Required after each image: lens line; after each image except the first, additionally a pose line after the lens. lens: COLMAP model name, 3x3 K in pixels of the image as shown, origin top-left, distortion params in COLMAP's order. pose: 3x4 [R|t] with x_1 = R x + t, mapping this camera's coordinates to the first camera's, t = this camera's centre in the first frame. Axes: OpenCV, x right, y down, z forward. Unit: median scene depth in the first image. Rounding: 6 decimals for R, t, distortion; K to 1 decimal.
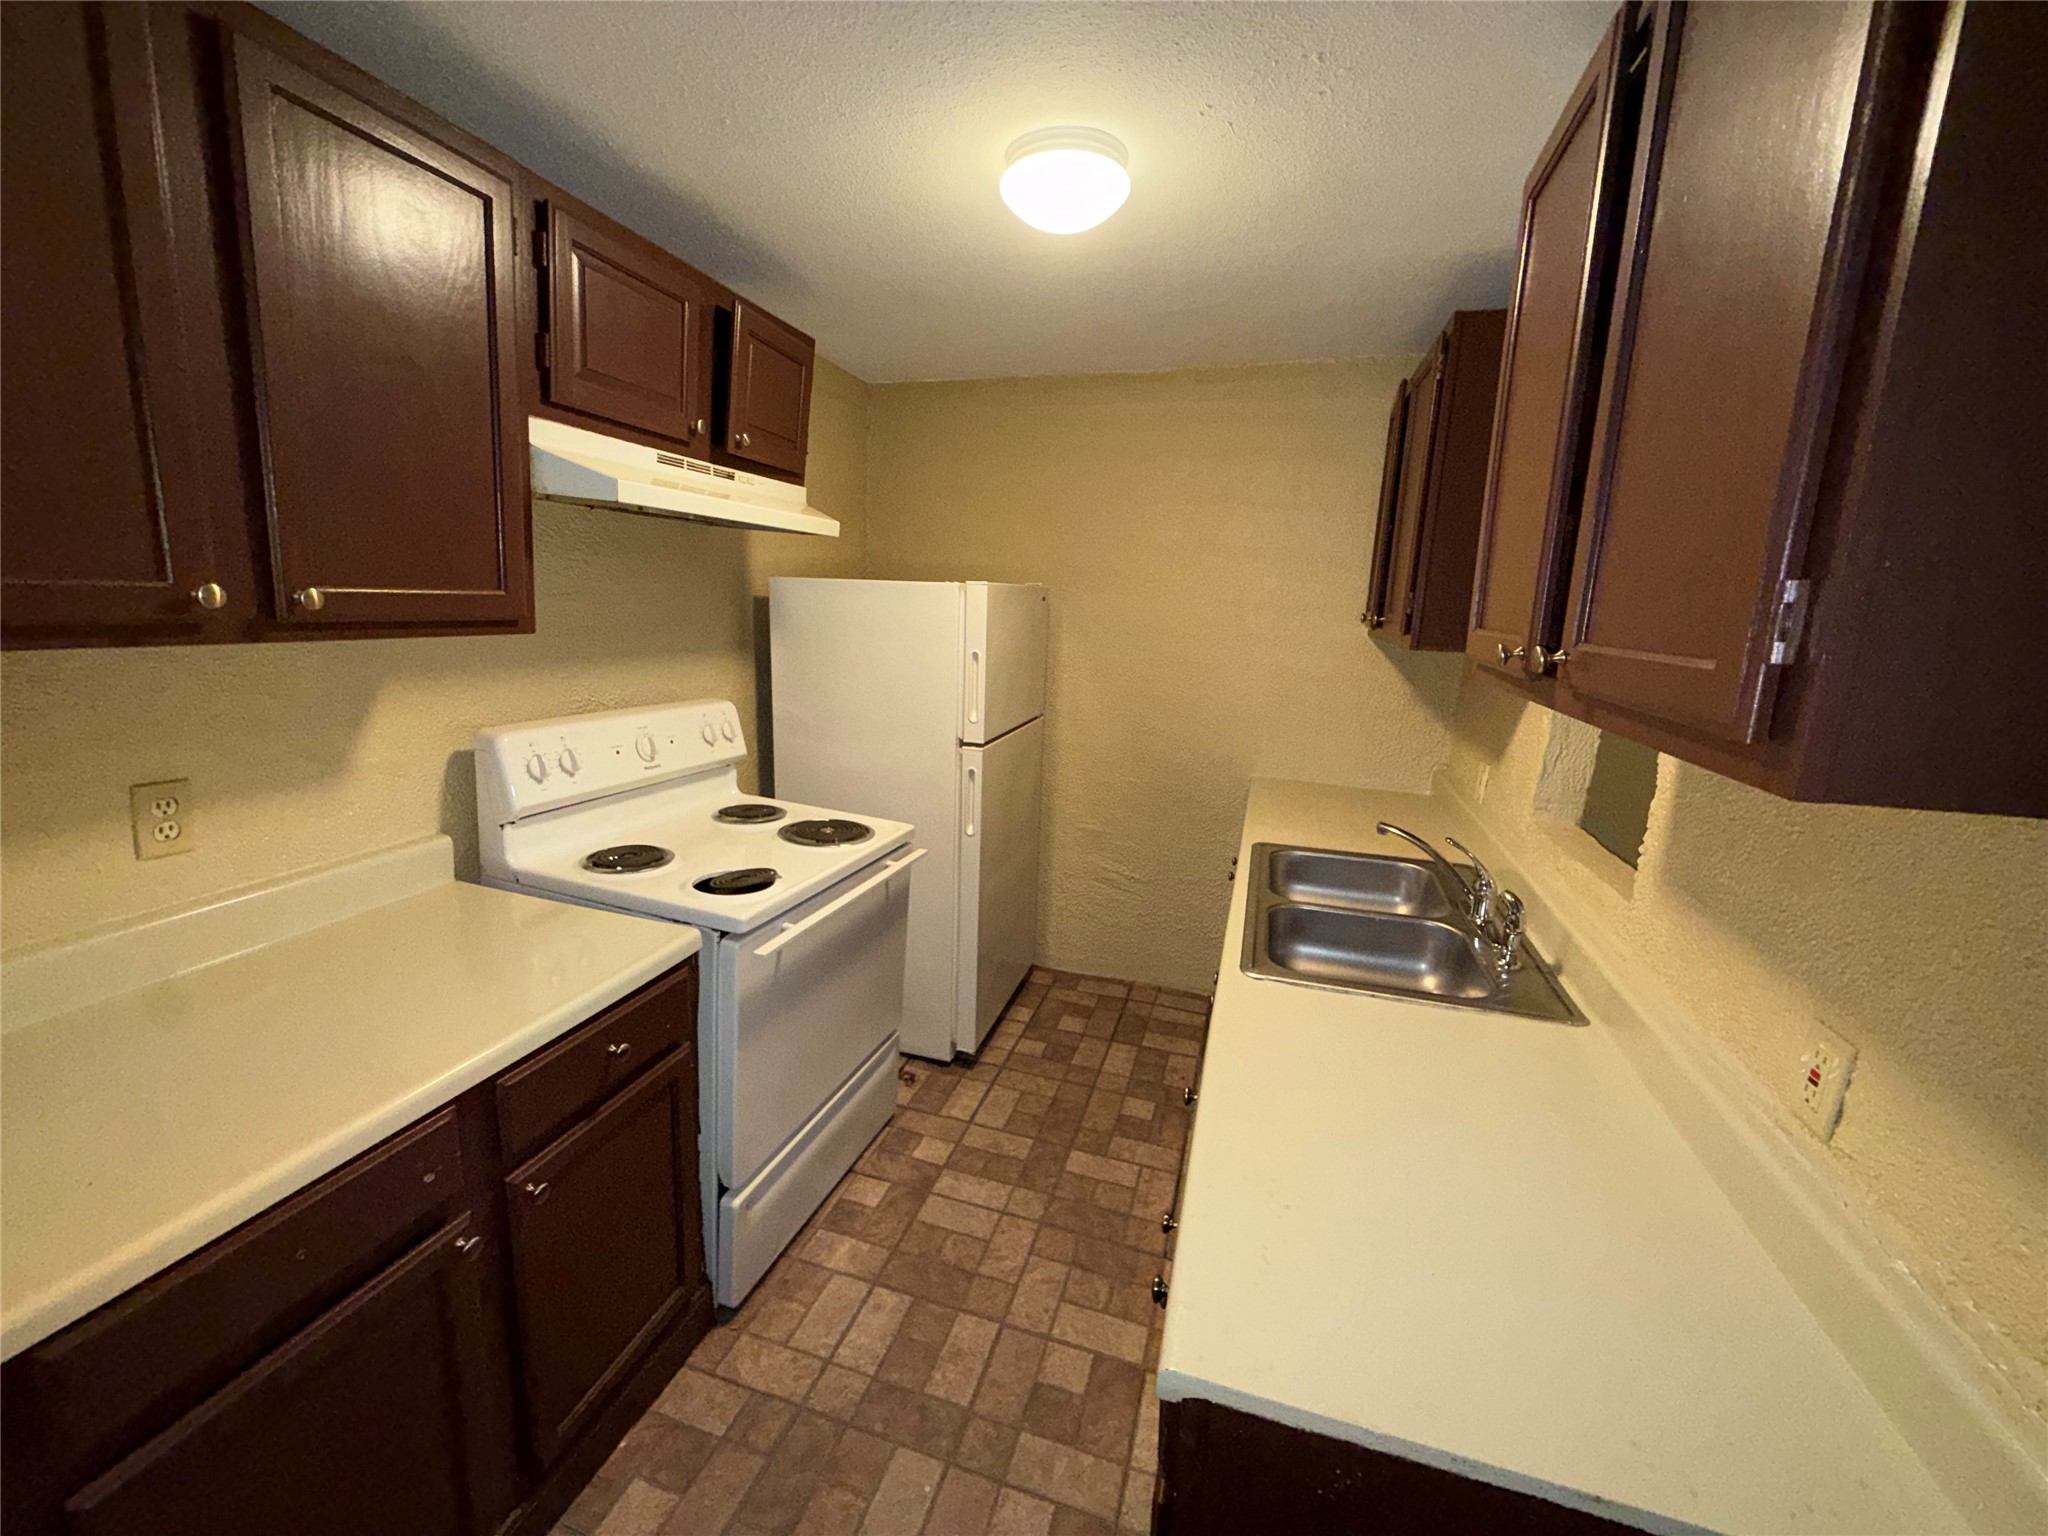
lens RADIAL K [[818.4, 0, 1022.5], [0, 818.4, 763.4], [0, 0, 1]] dist [0.003501, 0.002189]
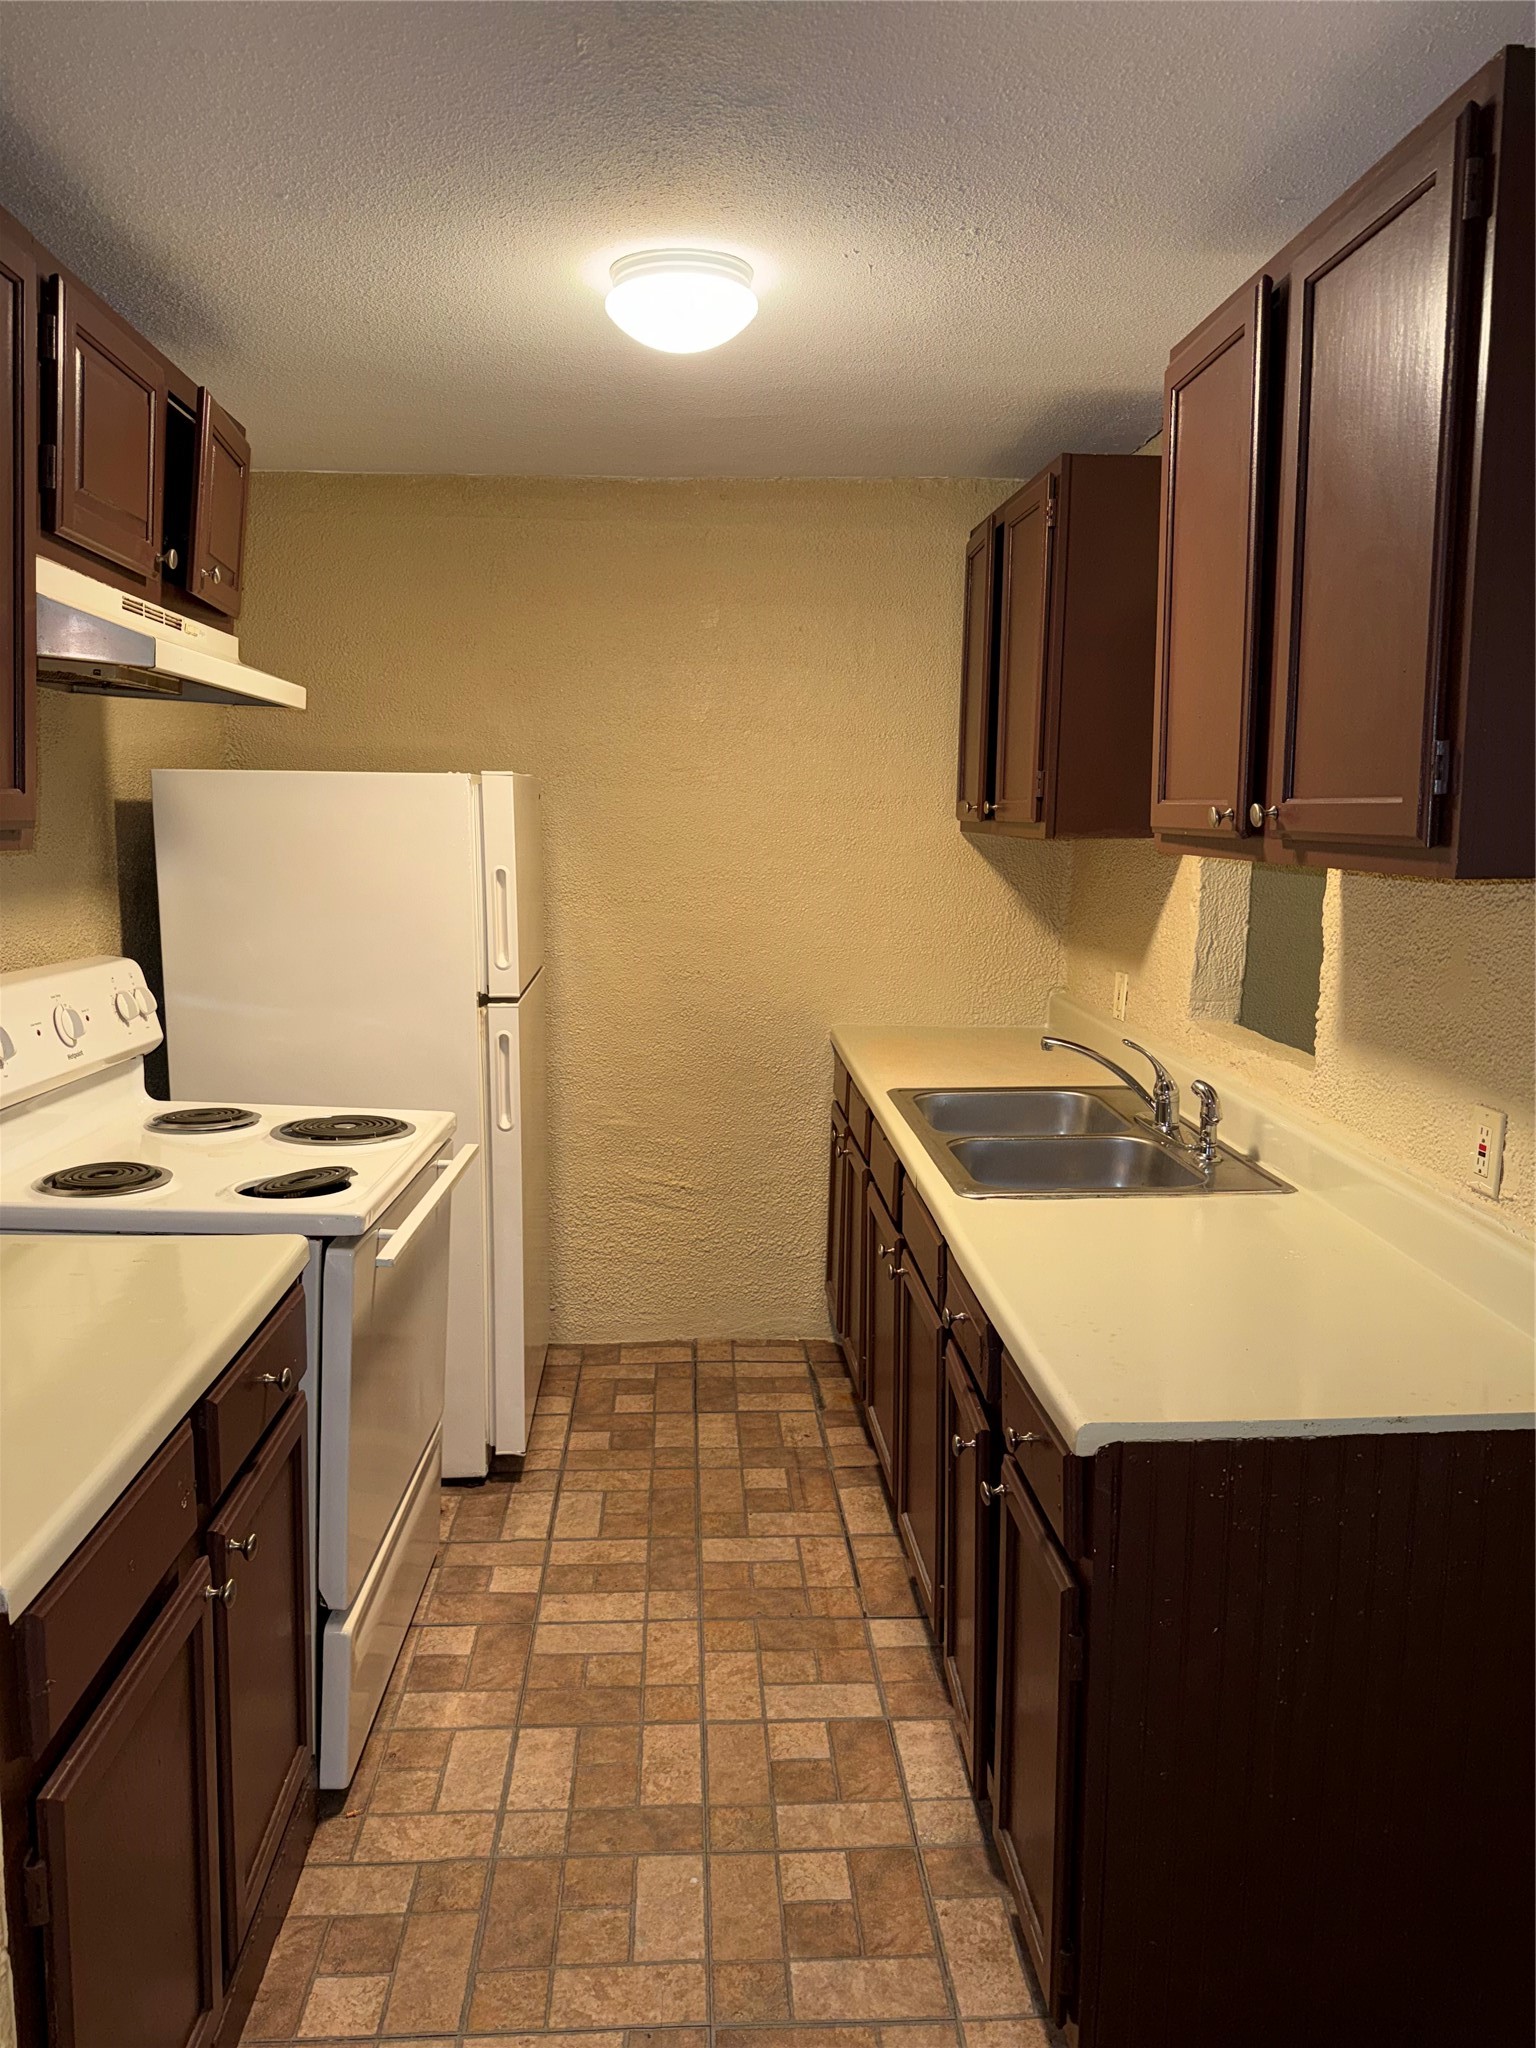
lens RADIAL K [[1451.0, 0, 766.5], [0, 1451.0, 1019.0], [0, 0, 1]] dist [0.058908, -0.054710]
pose [[0.934389, -0.082633, 0.346537, -0.360200], [0.100745, 0.994312, -0.034548, 0.076747], [-0.341712, 0.067193, 0.937400, -0.322819]]
